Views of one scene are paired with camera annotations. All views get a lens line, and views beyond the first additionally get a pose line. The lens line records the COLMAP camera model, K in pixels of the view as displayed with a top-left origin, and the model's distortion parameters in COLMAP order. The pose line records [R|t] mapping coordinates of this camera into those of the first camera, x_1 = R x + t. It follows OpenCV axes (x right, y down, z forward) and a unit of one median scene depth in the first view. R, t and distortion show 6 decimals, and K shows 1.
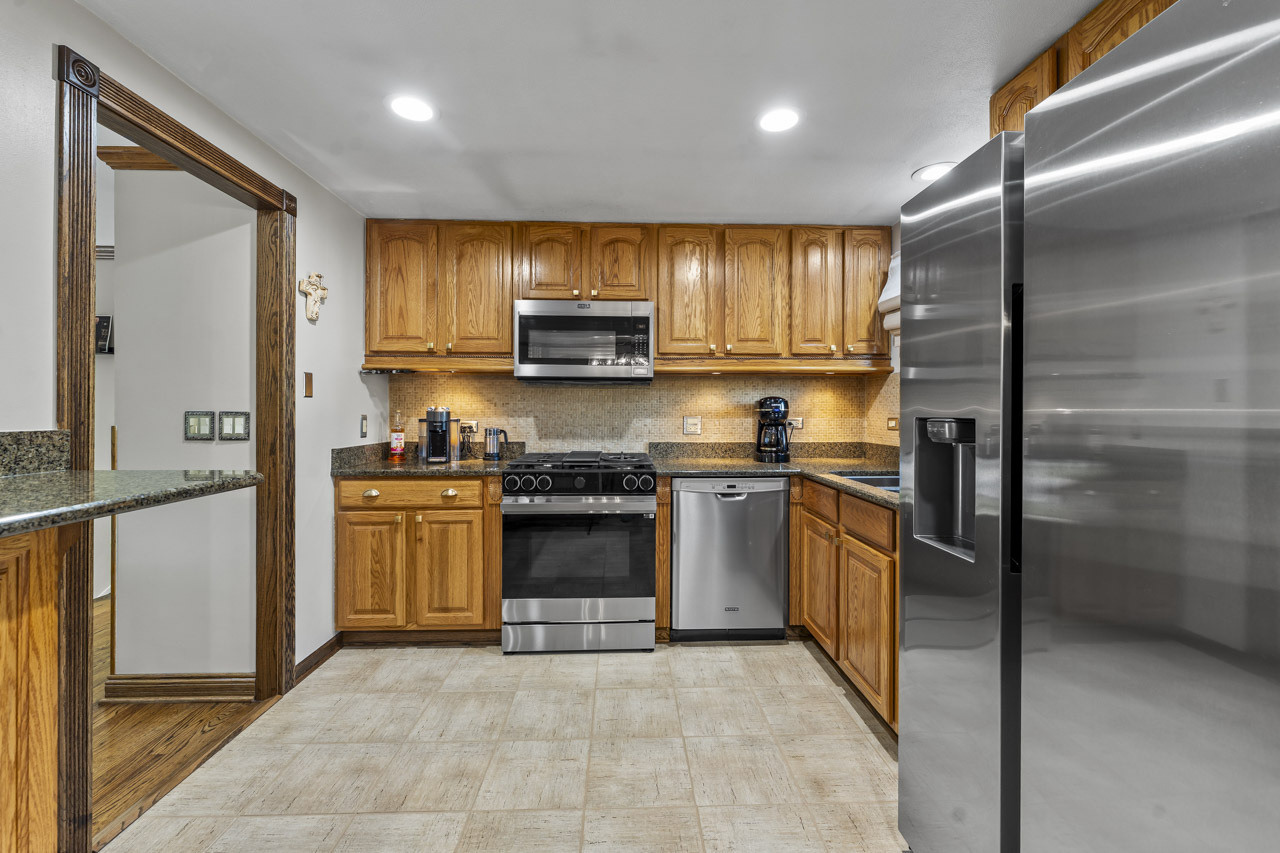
lens RADIAL K [[521.8, 0, 640.3], [0, 521.8, 408.4], [0, 0, 1]] dist [0.000264, 0.000582]
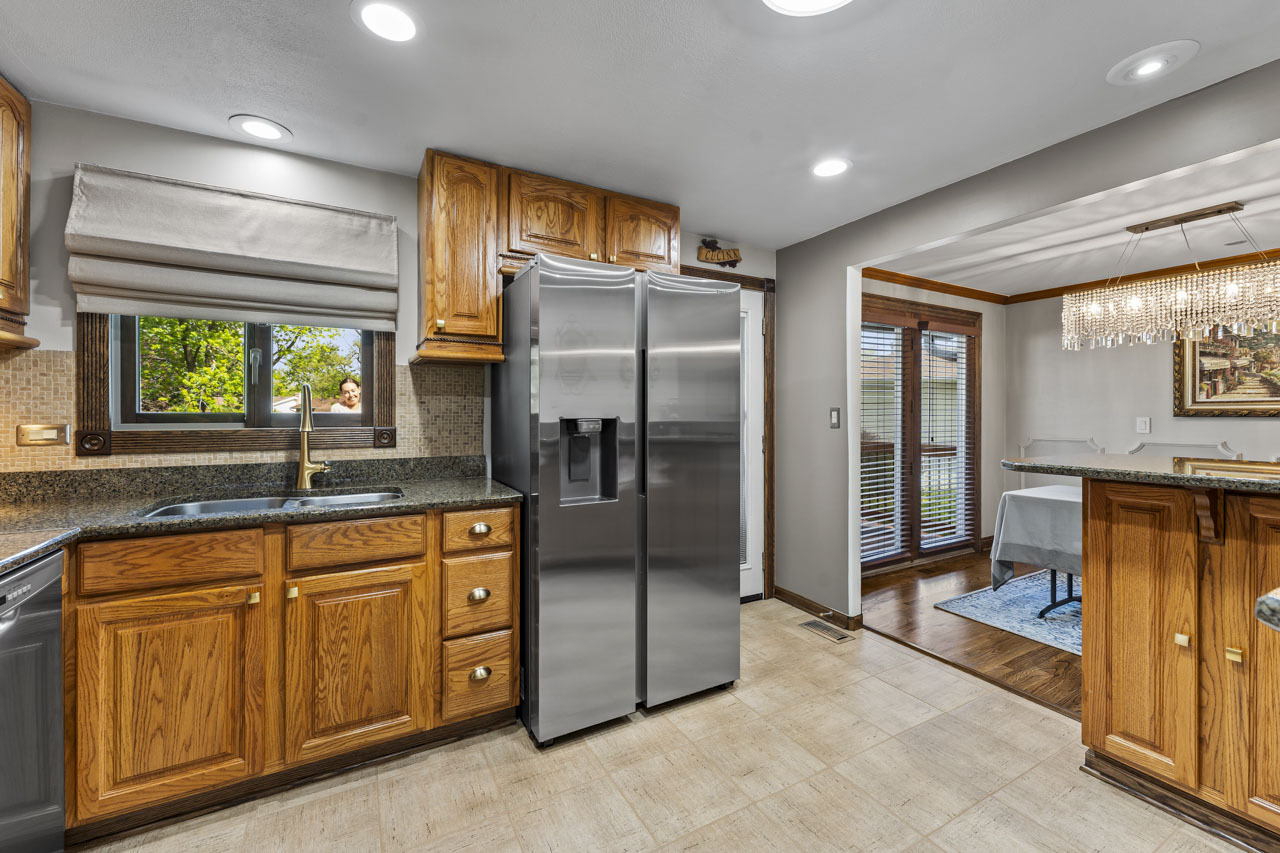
lens RADIAL K [[521.8, 0, 640.6], [0, 521.8, 419.1], [0, 0, 1]] dist [0.000264, 0.000582]
pose [[-0.463048, -0.003056, 0.886328, -0.428122], [-0.006145, 0.999981, 0.000237, 0.009410], [-0.886312, -0.005336, -0.463058, 0.787669]]
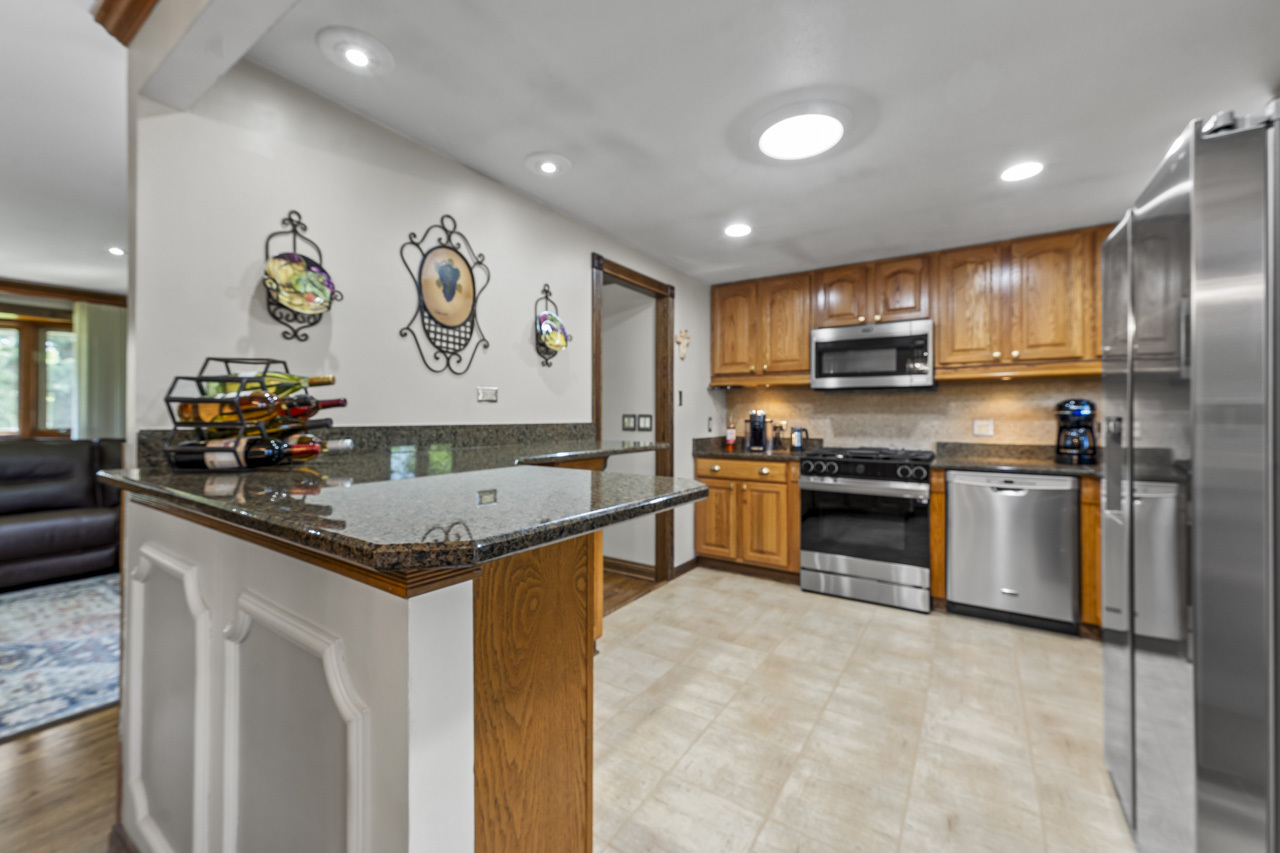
lens RADIAL K [[521.8, 0, 636.1], [0, 521.8, 416.3], [0, 0, 1]] dist [0.000264, 0.000582]
pose [[0.814193, -0.000179, -0.580595, 0.177831], [0.003026, 0.999988, 0.003935, 0.004307], [0.580587, -0.004961, 0.814183, -0.365852]]
